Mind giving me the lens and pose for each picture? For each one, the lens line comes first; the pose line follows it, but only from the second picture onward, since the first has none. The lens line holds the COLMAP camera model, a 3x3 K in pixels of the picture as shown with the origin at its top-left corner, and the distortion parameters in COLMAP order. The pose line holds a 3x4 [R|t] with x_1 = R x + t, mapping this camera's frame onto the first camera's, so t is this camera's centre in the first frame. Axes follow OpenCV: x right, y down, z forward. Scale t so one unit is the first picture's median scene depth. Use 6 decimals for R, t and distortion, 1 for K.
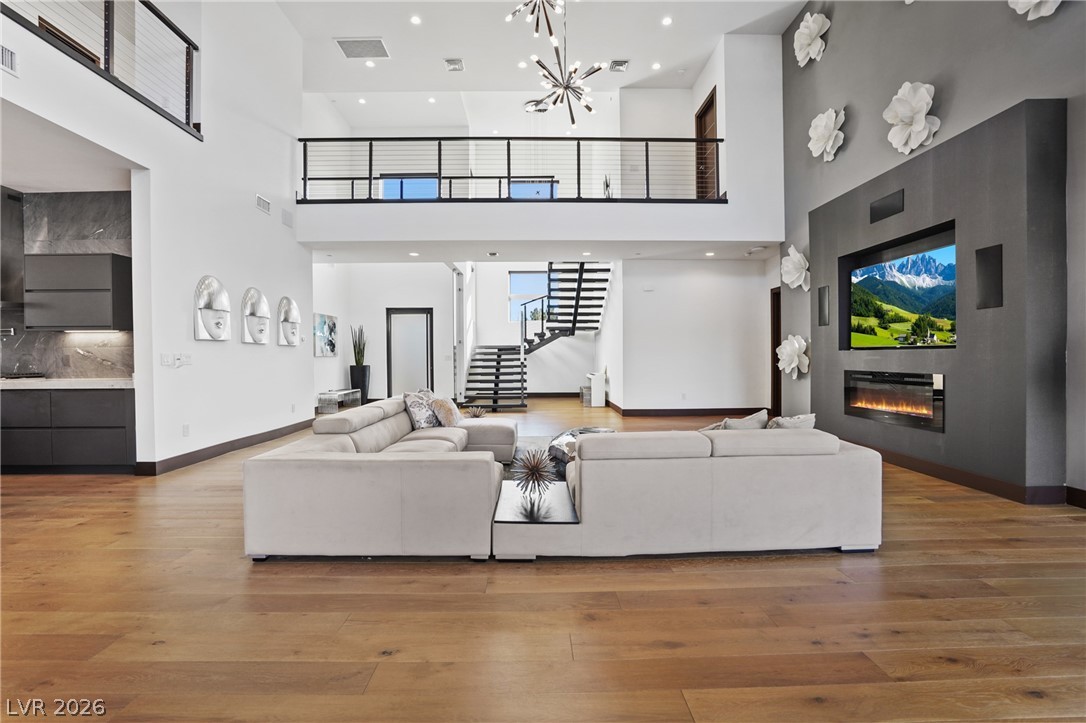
lens RADIAL K [[500.4, 0, 543.0], [0, 500.4, 361.5], [0, 0, 1]] dist [-0.017383, -0.000080]
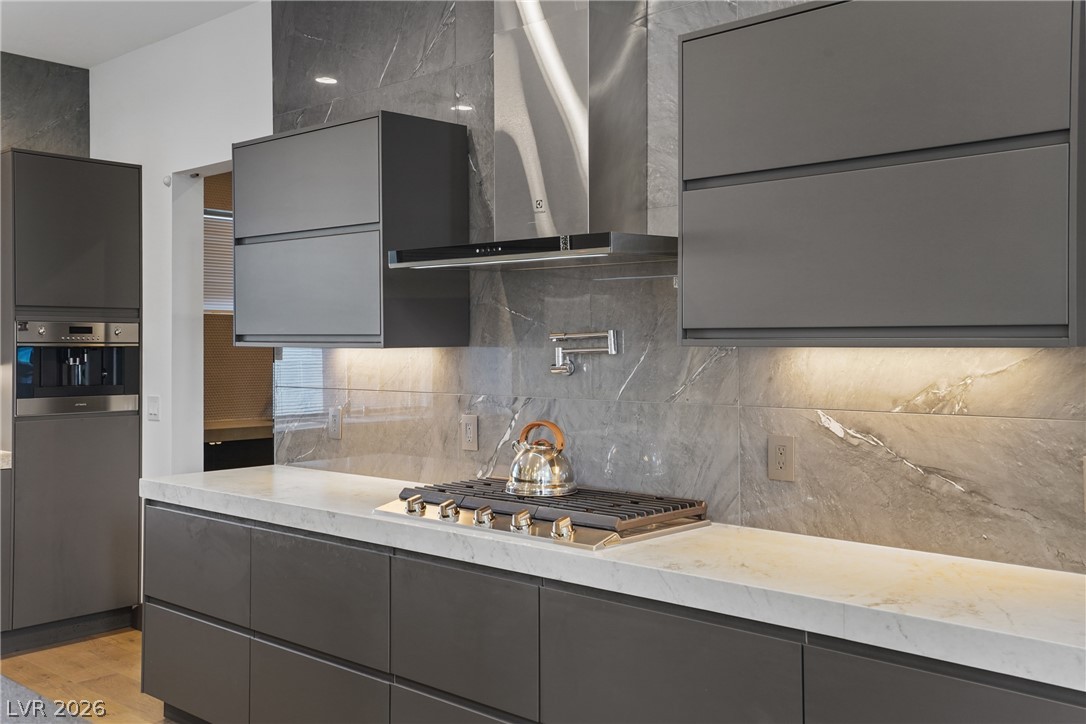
lens RADIAL K [[1054.6, 0, 542.7], [0, 1054.6, 344.4], [0, 0, 1]] dist [0.059920, 0.000587]
pose [[0.721635, 0.007136, -0.692237, -0.689451], [-0.015307, 0.999867, -0.005650, -0.055636], [0.692105, 0.014673, 0.721648, 0.532013]]
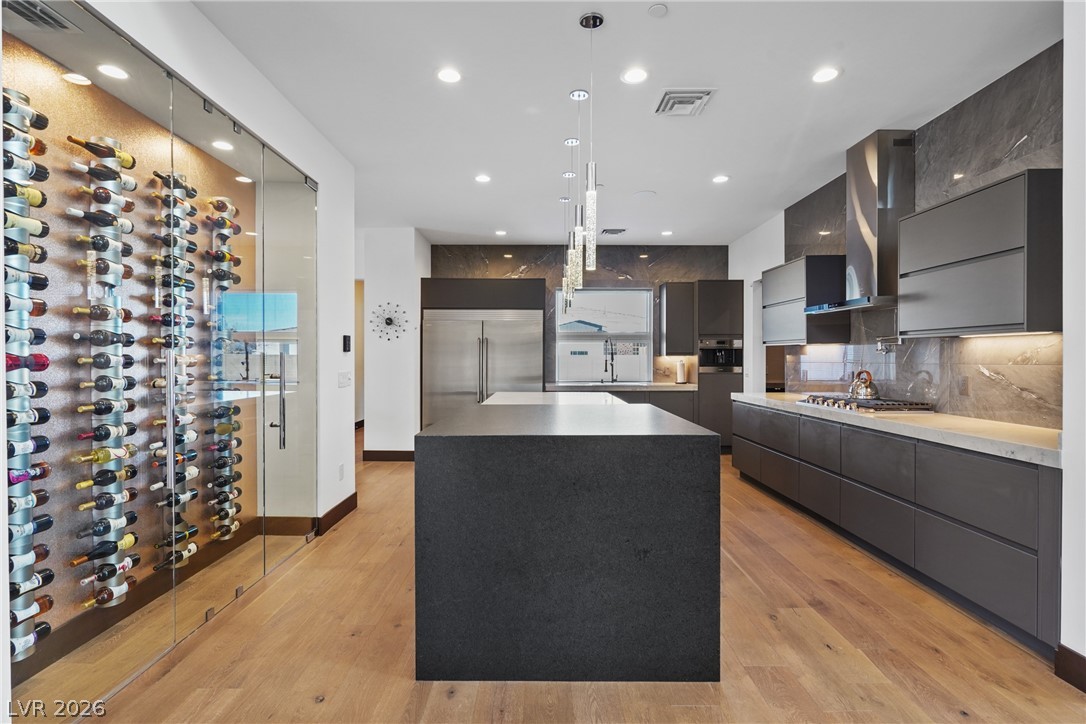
lens RADIAL K [[524.3, 0, 543.0], [0, 524.3, 362.0], [0, 0, 1]] dist [-0.002167, -0.000380]
pose [[-0.009512, 0.016842, -0.999813, -0.341194], [-0.011607, 0.999789, 0.016952, -0.035611], [0.999887, 0.011766, -0.009315, 0.506434]]
